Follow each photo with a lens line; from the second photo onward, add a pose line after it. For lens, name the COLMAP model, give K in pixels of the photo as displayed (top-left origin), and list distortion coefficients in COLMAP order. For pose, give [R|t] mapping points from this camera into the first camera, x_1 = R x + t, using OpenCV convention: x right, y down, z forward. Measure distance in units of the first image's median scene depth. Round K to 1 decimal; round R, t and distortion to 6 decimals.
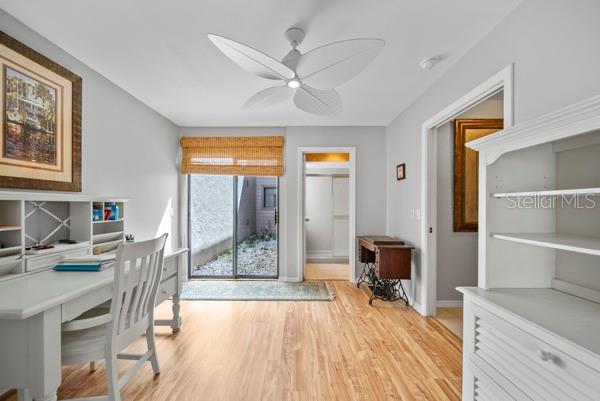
lens RADIAL K [[296.3, 0, 299.9], [0, 296.3, 202.6], [0, 0, 1]] dist [0.005308, 0.000433]
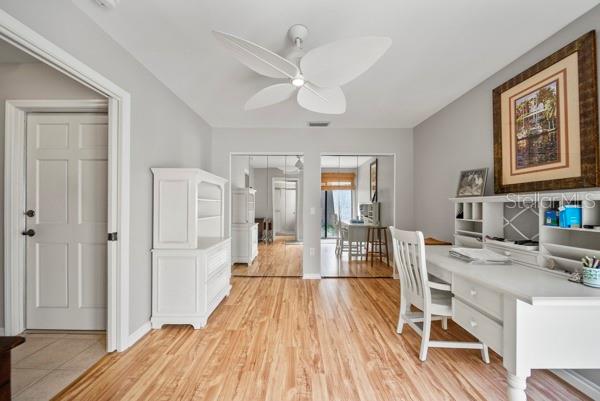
lens RADIAL K [[296.3, 0, 299.8], [0, 296.3, 202.5], [0, 0, 1]] dist [0.005308, 0.000433]
pose [[-0.999977, -0.006569, 0.001422, -0.029823], [-0.006598, 0.999745, -0.021580, 0.024201], [-0.001280, -0.021589, -0.999766, 1.965753]]
